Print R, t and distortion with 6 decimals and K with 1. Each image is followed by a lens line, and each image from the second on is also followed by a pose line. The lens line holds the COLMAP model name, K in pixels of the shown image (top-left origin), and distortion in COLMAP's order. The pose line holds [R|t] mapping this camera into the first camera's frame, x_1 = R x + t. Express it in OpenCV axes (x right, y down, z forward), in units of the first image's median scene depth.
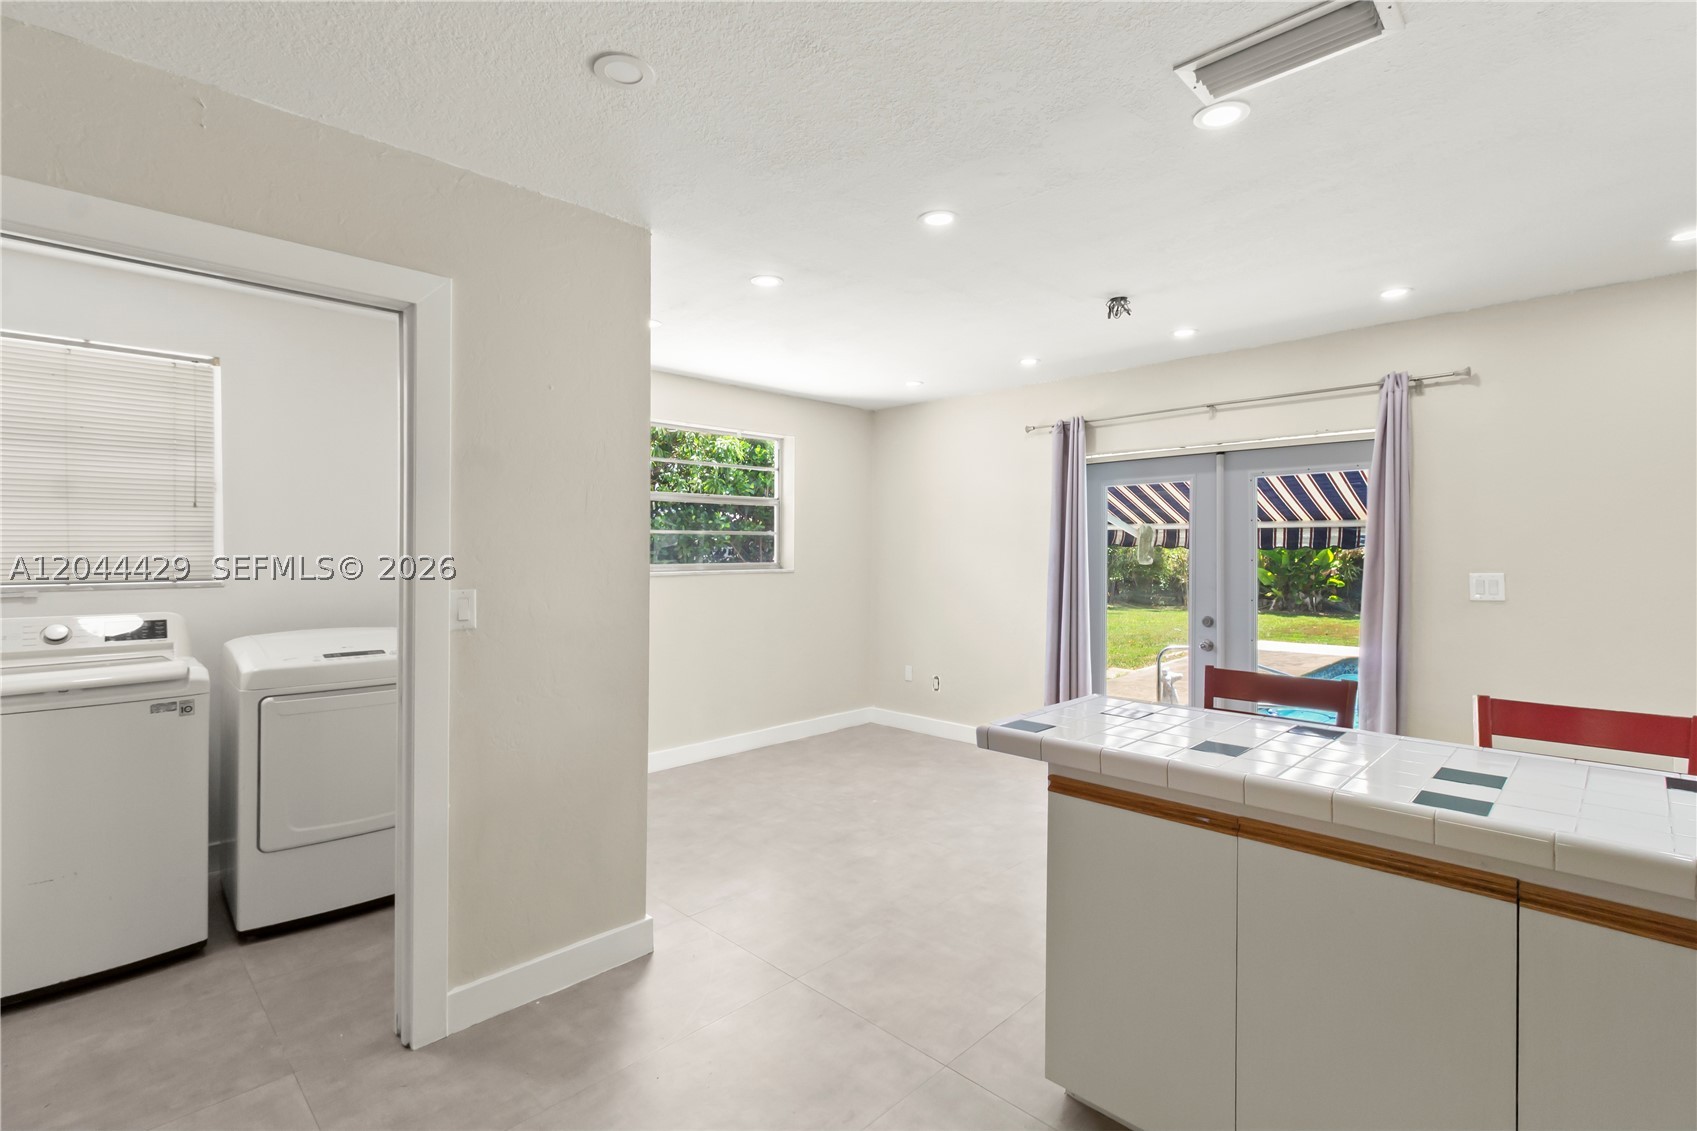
lens RADIAL K [[784.9, 0, 859.4], [0, 784.9, 544.8], [0, 0, 1]] dist [0.001634, -0.000058]
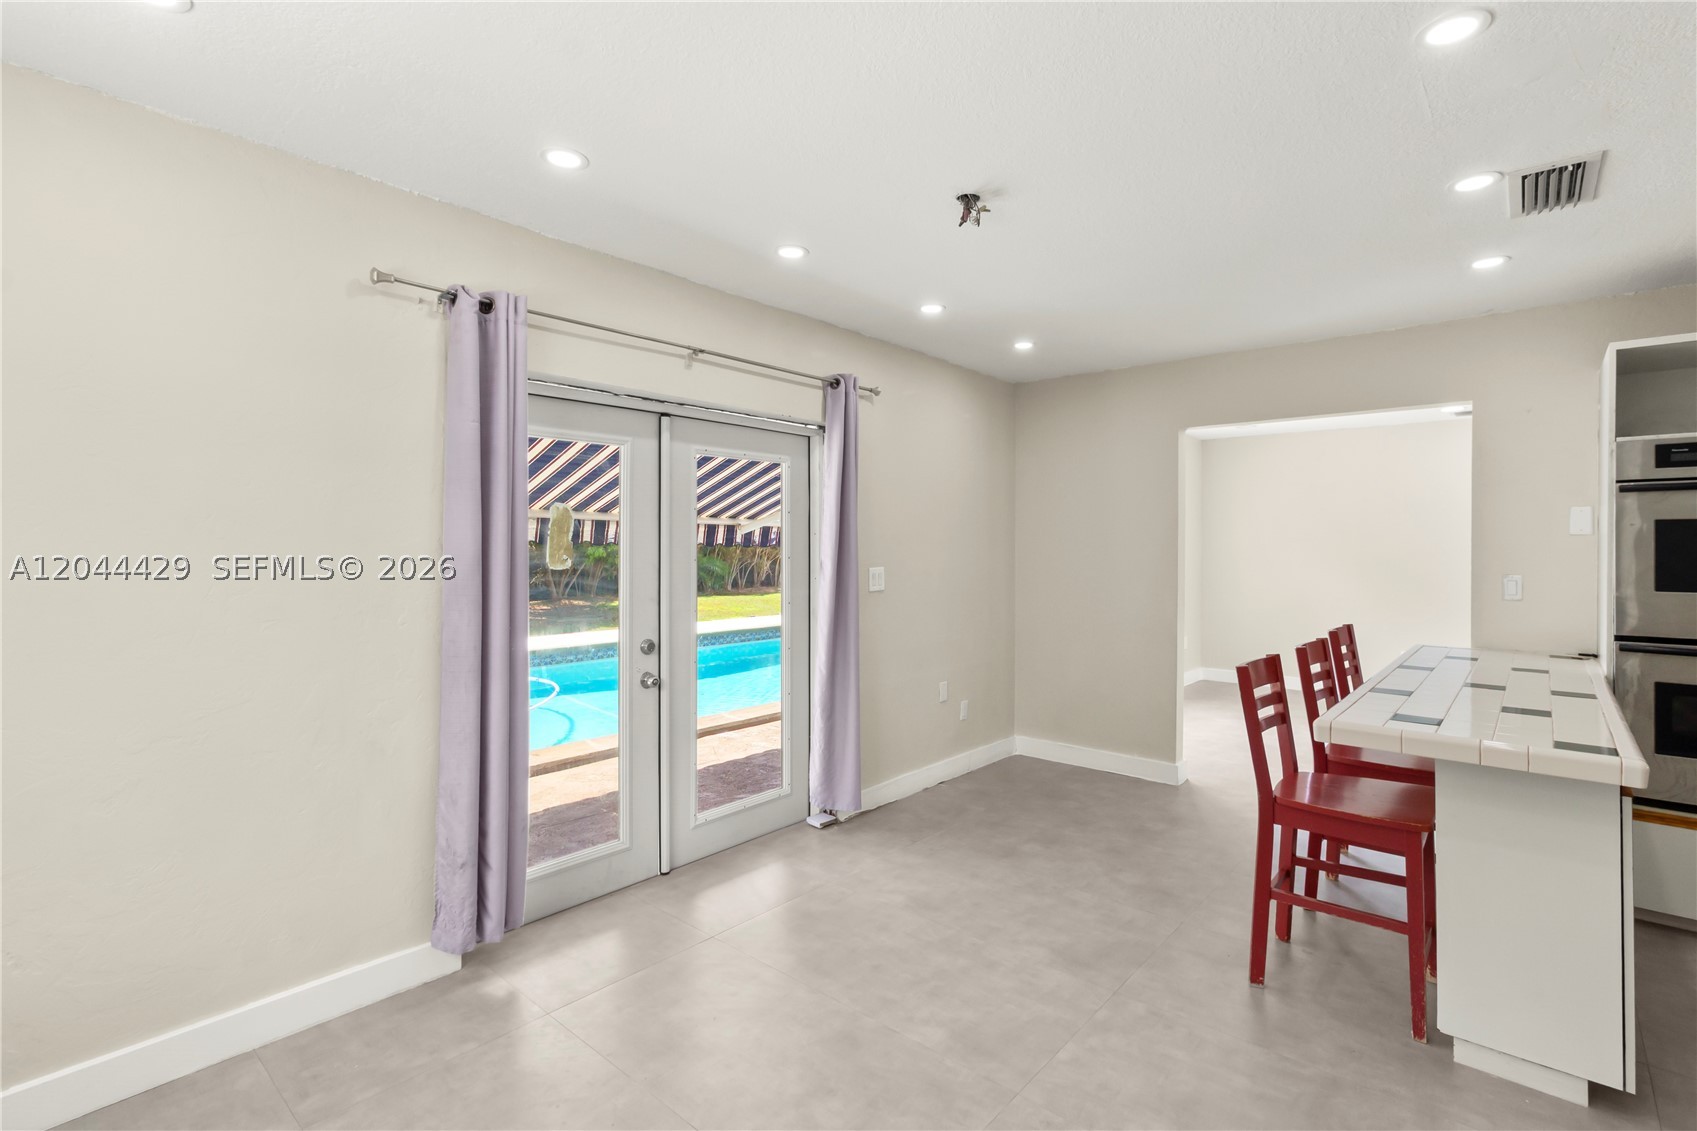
lens RADIAL K [[790.3, 0, 869.4], [0, 790.3, 542.2], [0, 0, 1]] dist [0.001450, -0.000112]
pose [[-0.064033, 0.006979, 0.997923, -0.464796], [-0.011369, 0.999906, -0.007722, 0.009836], [-0.997883, -0.011840, -0.063948, 1.362809]]
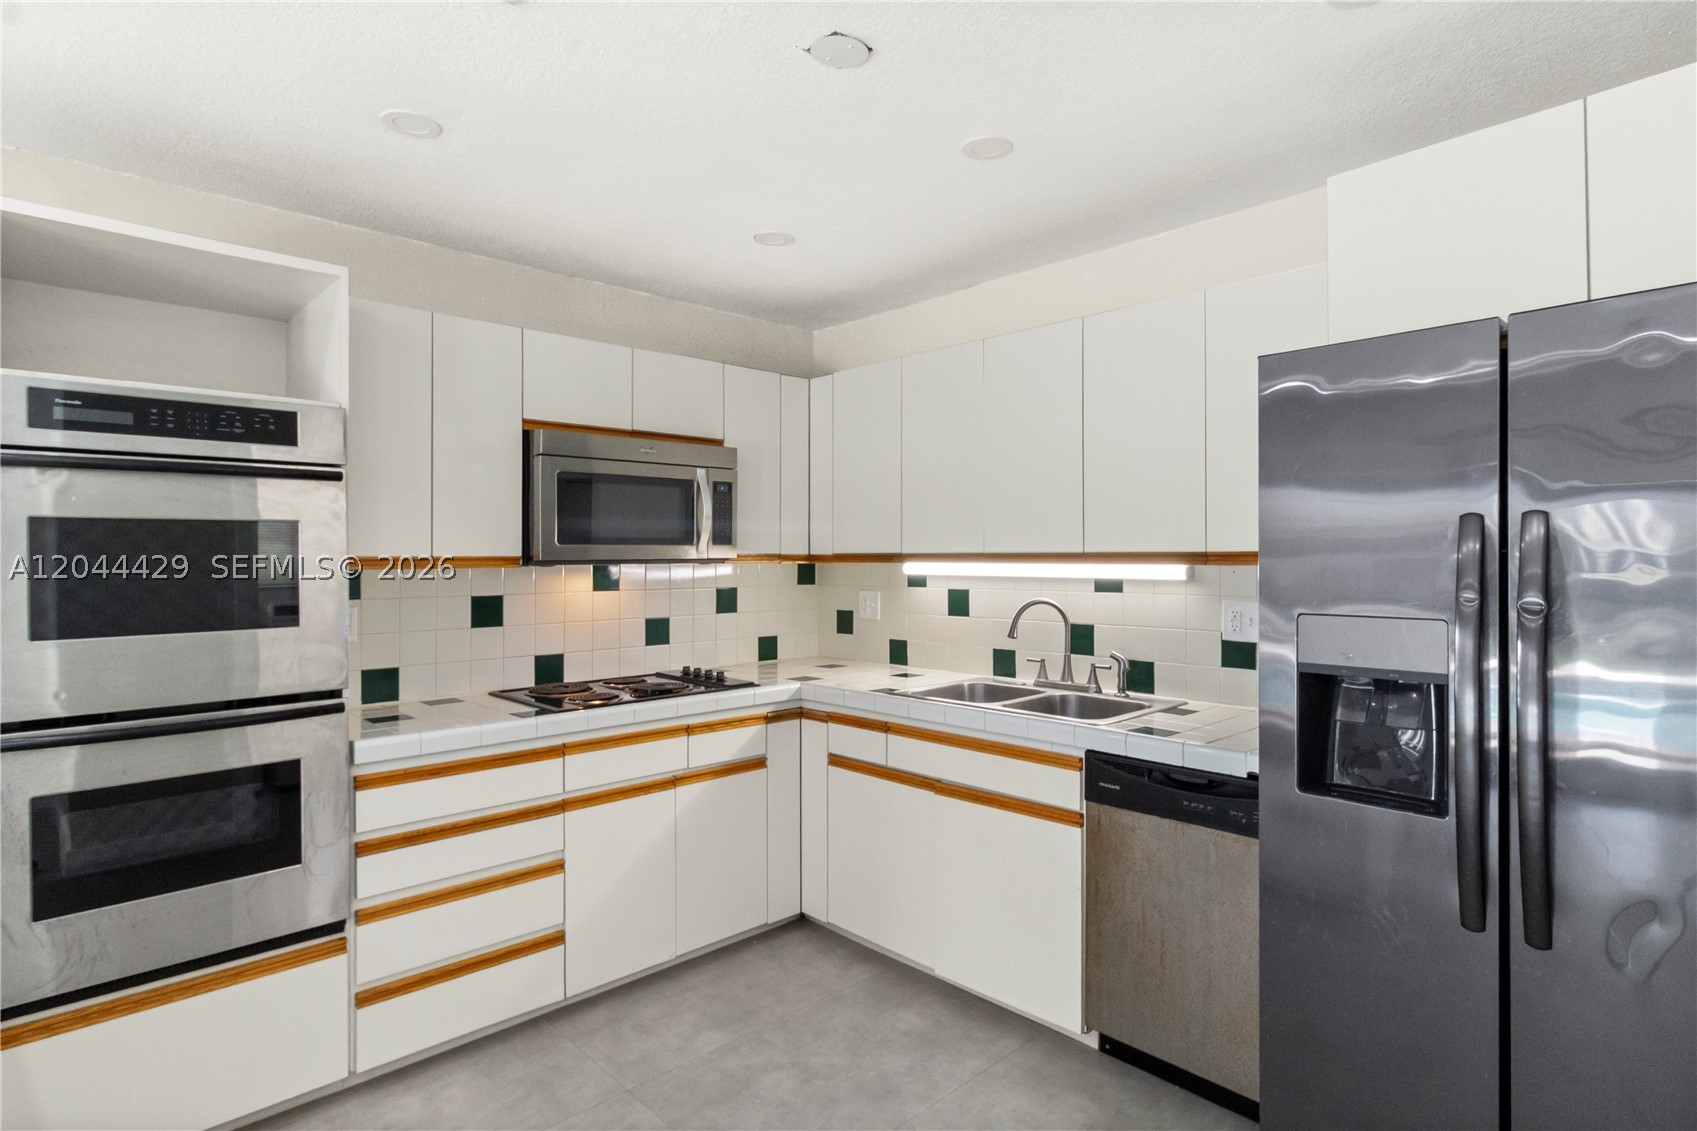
lens RADIAL K [[866.4, 0, 874.1], [0, 866.4, 556.2], [0, 0, 1]] dist [-0.009827, -0.000646]
pose [[-0.999601, 0.011930, 0.025613, -0.162499], [0.011754, 0.999906, -0.007011, 0.002615], [-0.025694, -0.006707, -0.999647, 0.915773]]
